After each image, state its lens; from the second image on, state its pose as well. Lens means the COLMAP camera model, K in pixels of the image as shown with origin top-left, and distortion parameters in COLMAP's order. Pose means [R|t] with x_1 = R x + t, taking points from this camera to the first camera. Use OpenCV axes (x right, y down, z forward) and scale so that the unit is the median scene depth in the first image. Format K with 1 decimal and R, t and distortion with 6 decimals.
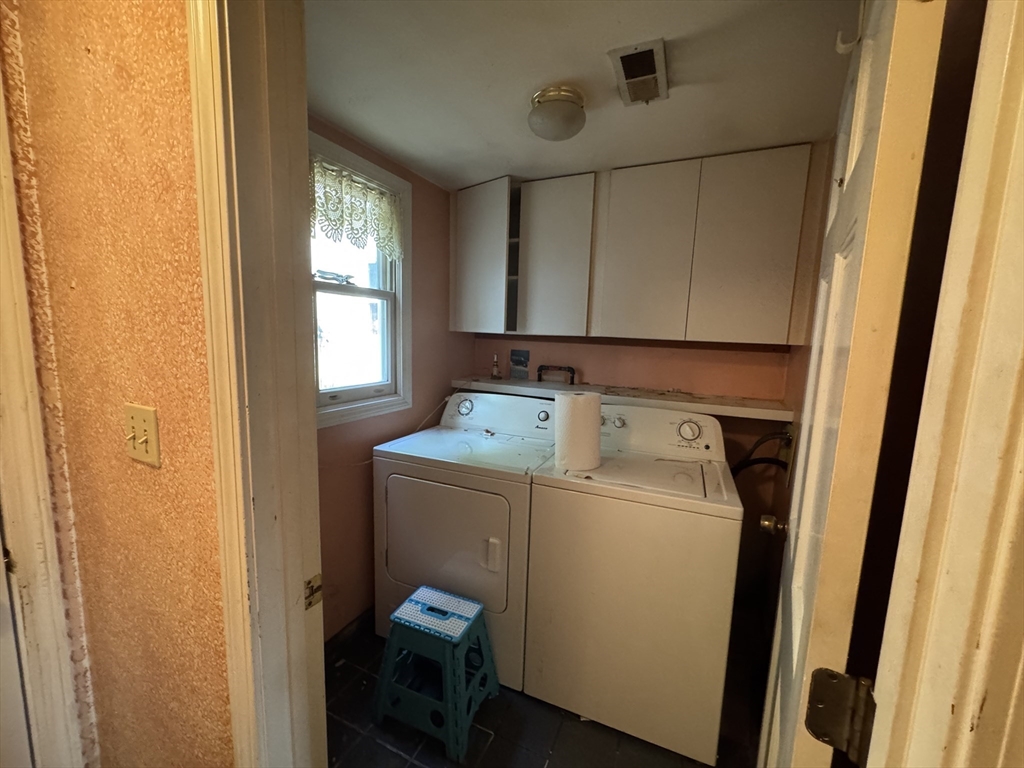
lens RADIAL K [[409.7, 0, 512.0], [0, 409.7, 384.0], [0, 0, 1]] dist [-0.005309, 0.000304]
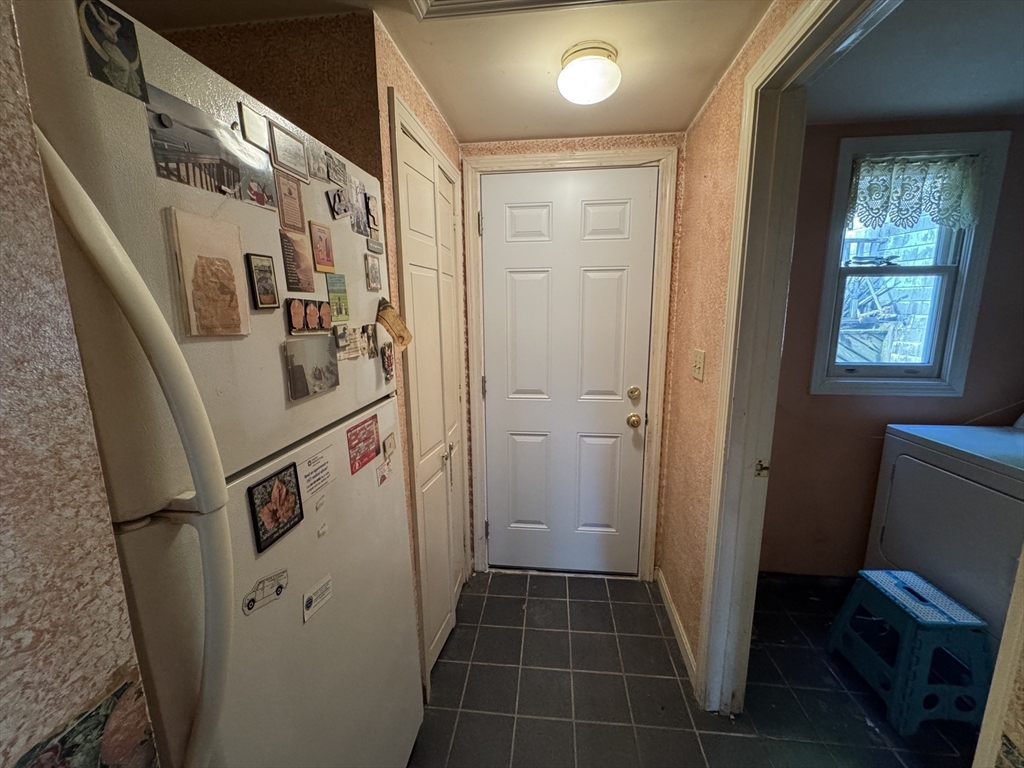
lens RADIAL K [[409.7, 0, 512.0], [0, 409.7, 384.0], [0, 0, 1]] dist [-0.005309, 0.000304]
pose [[0.324462, 0.131936, -0.936652, 0.323723], [-0.101703, 0.989350, 0.104128, 0.048203], [0.940415, 0.061474, 0.334425, -0.246767]]
